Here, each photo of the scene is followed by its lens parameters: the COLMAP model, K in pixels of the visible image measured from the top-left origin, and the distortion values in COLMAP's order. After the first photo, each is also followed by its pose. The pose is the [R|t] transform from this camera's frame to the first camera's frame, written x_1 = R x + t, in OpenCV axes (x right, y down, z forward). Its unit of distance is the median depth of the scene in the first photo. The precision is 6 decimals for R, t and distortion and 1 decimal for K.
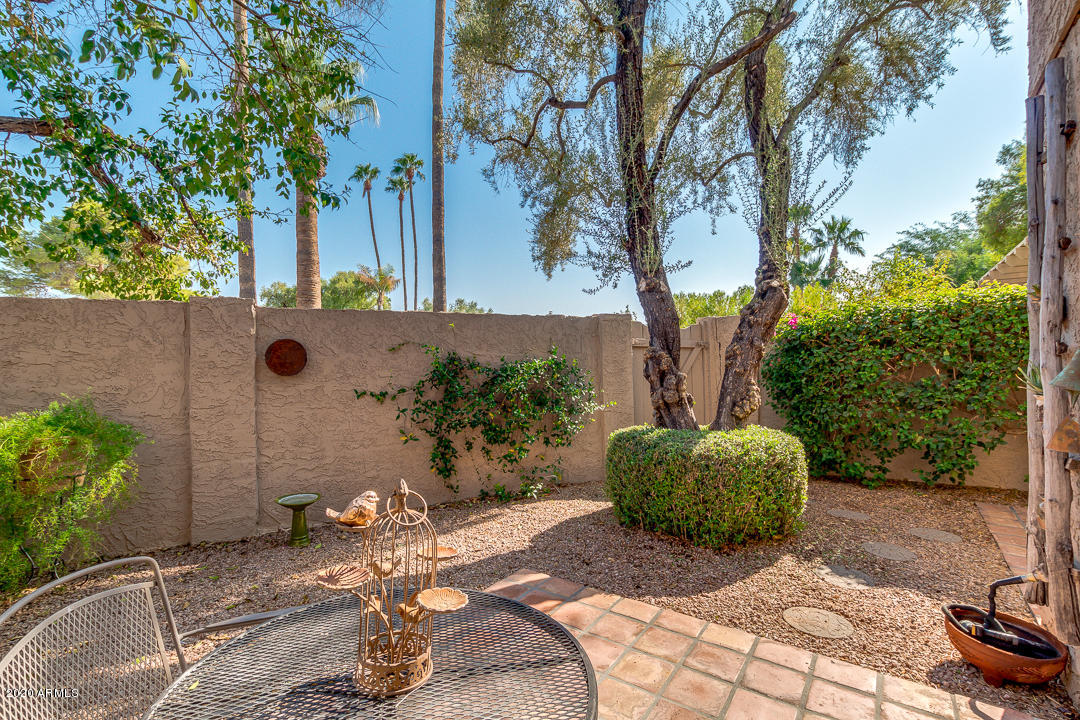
lens RADIAL K [[491.5, 0, 535.7], [0, 491.5, 361.3], [0, 0, 1]] dist [0.006877, -0.006238]
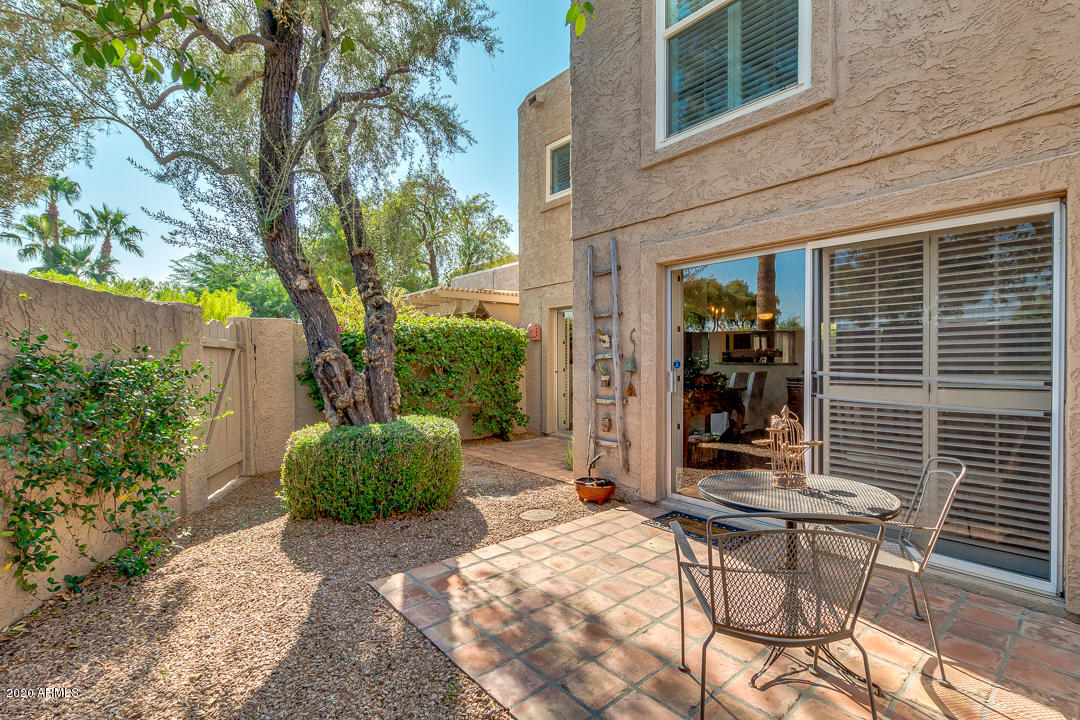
lens RADIAL K [[491.5, 0, 534.7], [0, 491.5, 361.8], [0, 0, 1]] dist [0.006877, -0.006238]
pose [[0.252518, 0.005906, 0.967574, -0.531485], [0.006031, 0.999952, -0.007677, 0.007630], [-0.967573, 0.007774, 0.252470, 0.289076]]
